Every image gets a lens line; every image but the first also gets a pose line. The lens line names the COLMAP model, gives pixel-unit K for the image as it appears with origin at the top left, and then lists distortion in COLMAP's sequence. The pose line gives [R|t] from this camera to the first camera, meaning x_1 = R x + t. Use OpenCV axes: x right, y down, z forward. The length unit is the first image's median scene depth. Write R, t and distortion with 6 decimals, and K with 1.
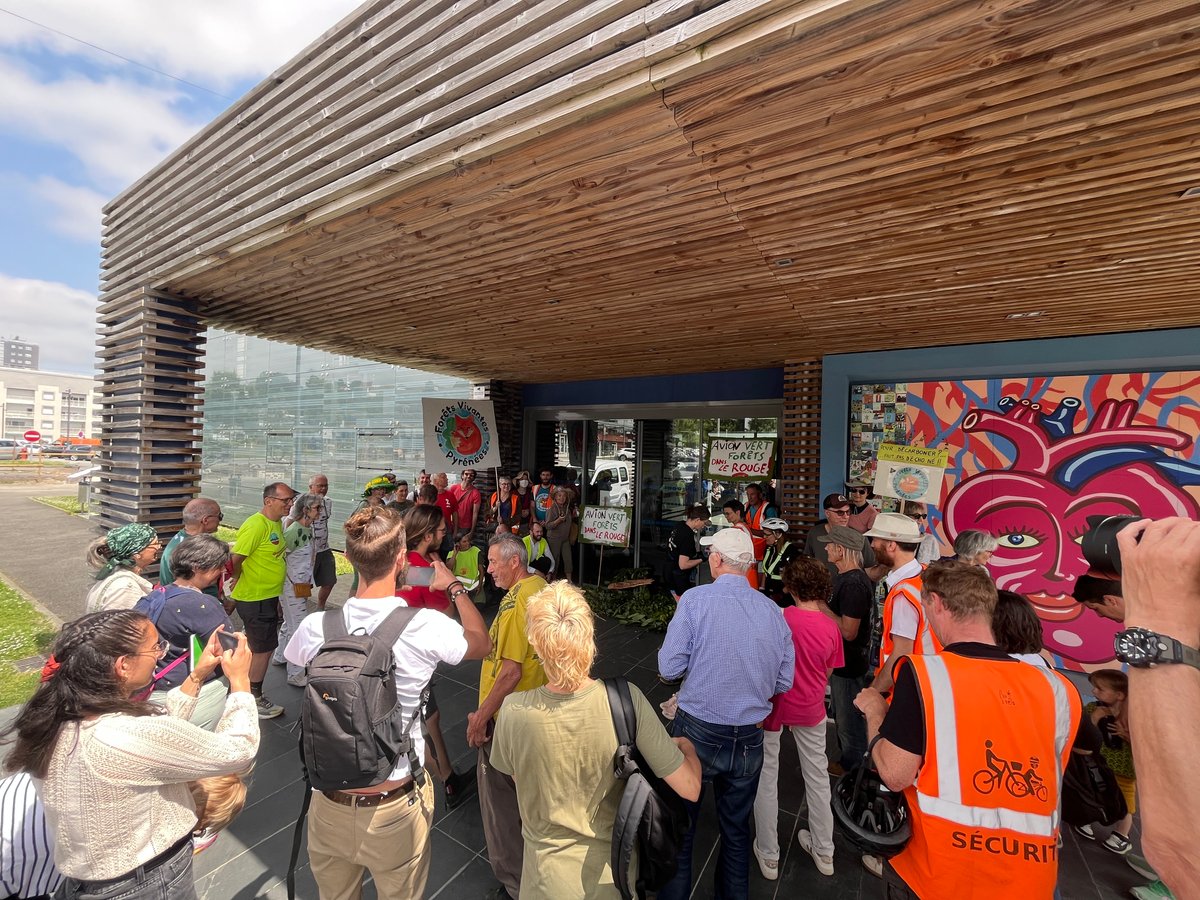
lens RADIAL K [[491.9, 0, 603.9], [0, 491.9, 450.7], [0, 0, 1]] dist [-0.002692, -0.000356]
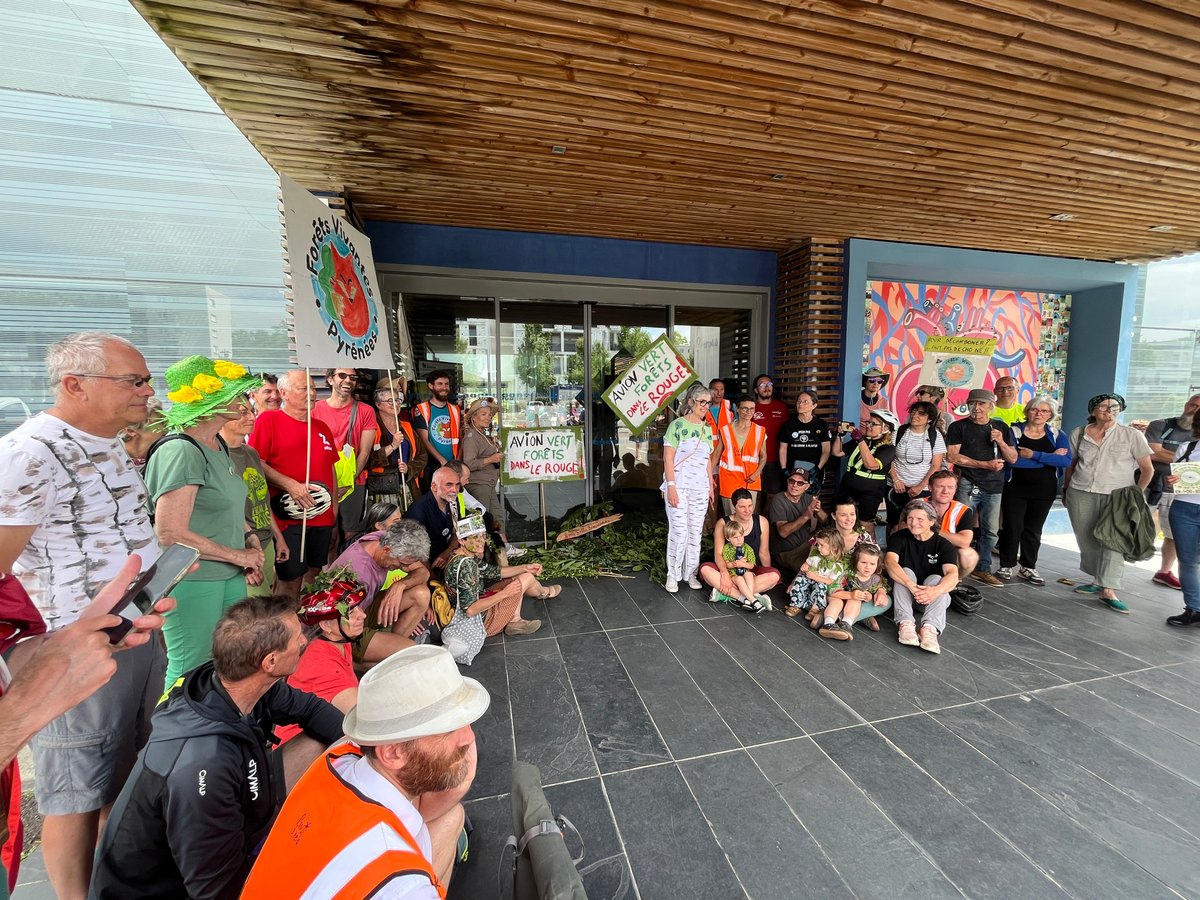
lens RADIAL K [[491.9, 0, 603.9], [0, 491.9, 450.7], [0, 0, 1]] dist [-0.002692, -0.000356]
pose [[0.693590, -0.105384, 0.712620, -0.583637], [0.021084, 0.991787, 0.126148, 0.081894], [-0.720062, -0.072470, 0.690115, 0.623837]]
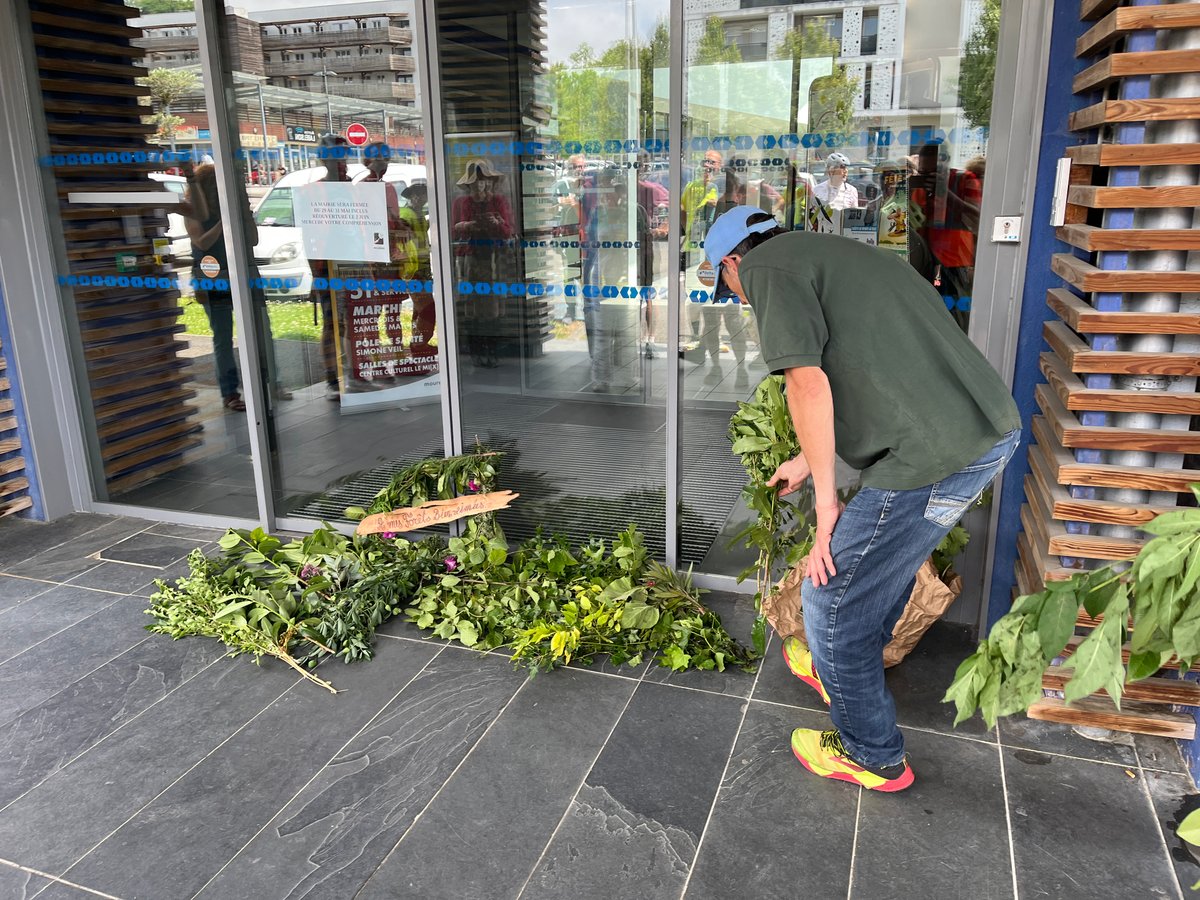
lens RADIAL K [[933.8, 0, 603.4], [0, 933.8, 449.5], [0, 0, 1]] dist [0.089508, -0.128800]
pose [[0.977105, -0.097989, 0.188851, 0.064761], [0.041423, 0.958258, 0.282890, 0.113988], [-0.208688, -0.268590, 0.940377, 0.628224]]
